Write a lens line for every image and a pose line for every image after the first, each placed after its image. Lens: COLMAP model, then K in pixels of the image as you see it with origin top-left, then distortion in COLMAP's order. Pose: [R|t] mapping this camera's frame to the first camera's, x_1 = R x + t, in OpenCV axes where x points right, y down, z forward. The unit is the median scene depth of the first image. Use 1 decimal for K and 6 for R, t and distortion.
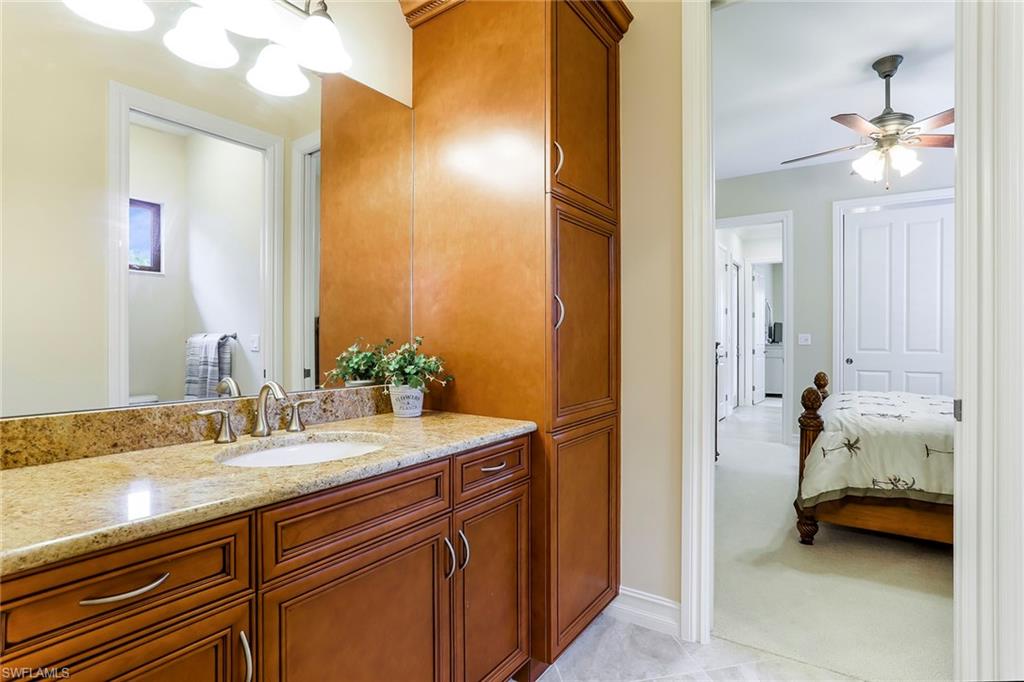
lens RADIAL K [[497.0, 0, 508.7], [0, 497.0, 342.0], [0, 0, 1]] dist [-0.063459, 0.023602]
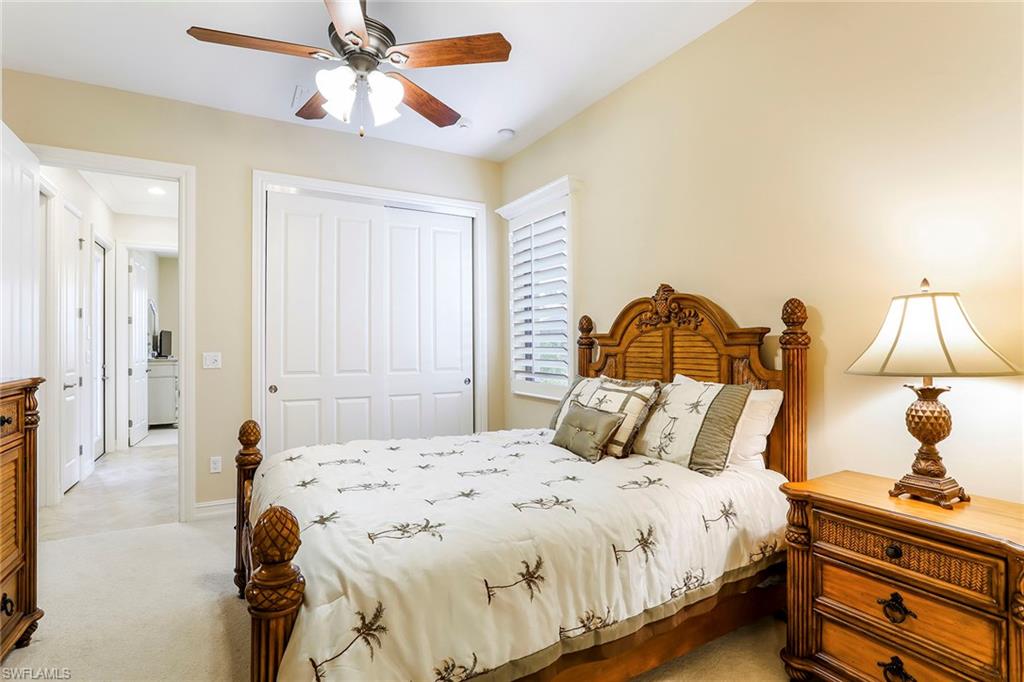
lens RADIAL K [[497.0, 0, 509.8], [0, 497.0, 342.5], [0, 0, 1]] dist [-0.063459, 0.023602]
pose [[0.429642, 0.002648, 0.902995, 0.168344], [0.008325, 0.999942, -0.006894, -0.020883], [-0.902961, 0.010479, 0.429595, 0.322182]]
